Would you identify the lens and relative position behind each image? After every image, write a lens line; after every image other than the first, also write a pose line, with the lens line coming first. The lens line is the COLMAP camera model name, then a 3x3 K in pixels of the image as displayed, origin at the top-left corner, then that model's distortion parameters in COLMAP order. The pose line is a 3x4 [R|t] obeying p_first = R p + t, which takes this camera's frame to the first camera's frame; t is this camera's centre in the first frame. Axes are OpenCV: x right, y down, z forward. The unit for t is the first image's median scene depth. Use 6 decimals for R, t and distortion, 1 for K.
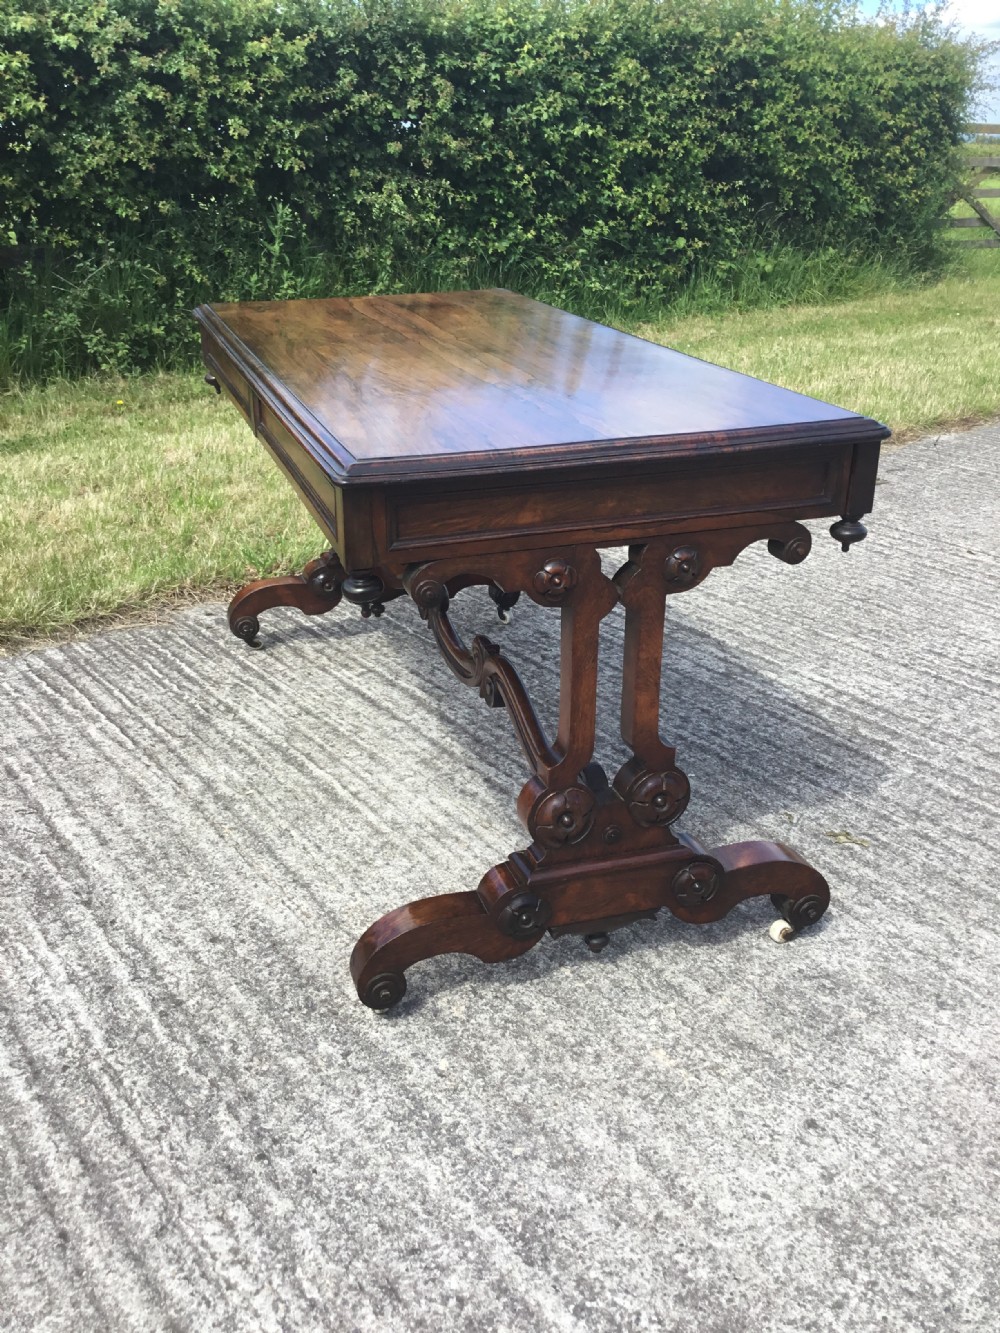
lens RADIAL K [[1216.2, 0, 497.3], [0, 1216.2, 679.1], [0, 0, 1]] dist [0.147570, -0.369891]
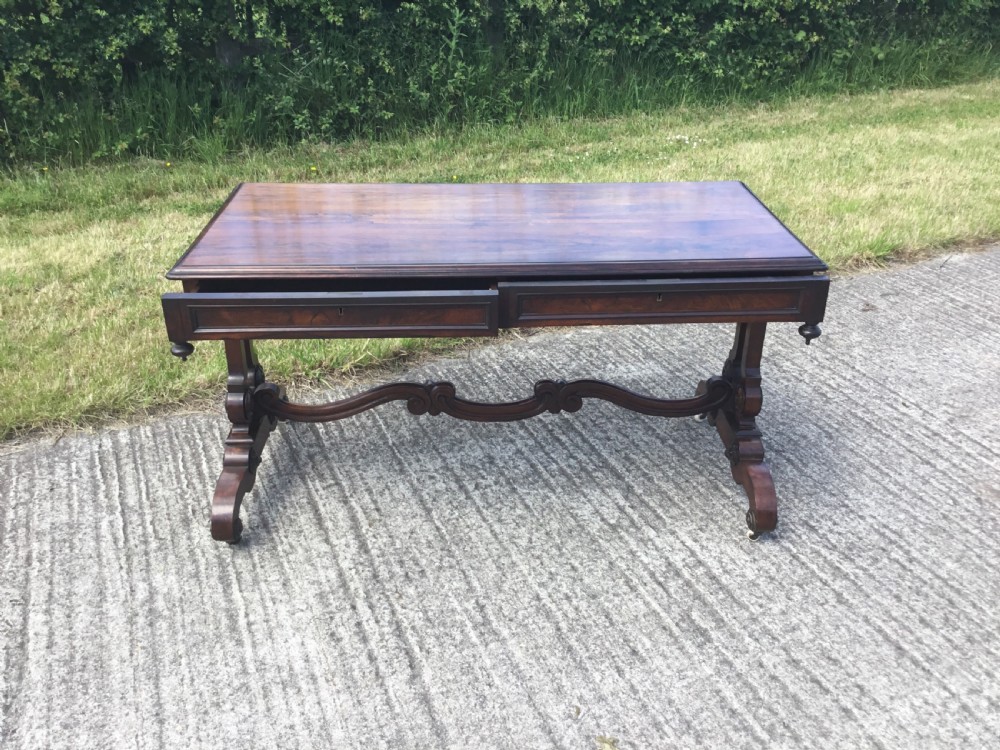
lens RADIAL K [[907.6, 0, 506.0], [0, 907.6, 380.0], [0, 0, 1]] dist [0.099308, -0.187909]
pose [[0.973889, 0.111281, -0.197882, 0.252068], [-0.094886, 0.991365, 0.090512, -0.223951], [0.206246, -0.069372, 0.976038, 0.120420]]
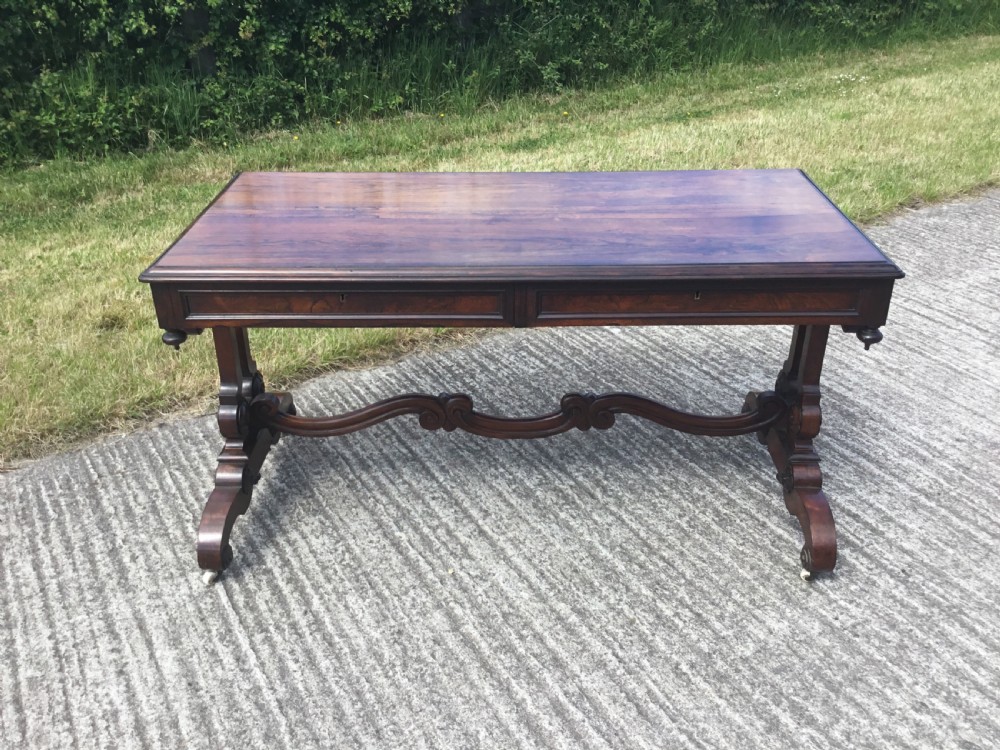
lens RADIAL K [[921.7, 0, 505.7], [0, 921.7, 374.3], [0, 0, 1]] dist [0.127371, -0.276813]
pose [[0.995093, 0.037862, -0.091417, -0.553149], [-0.030304, 0.996114, 0.082695, 0.006955], [0.094193, -0.079519, 0.992373, -0.349900]]
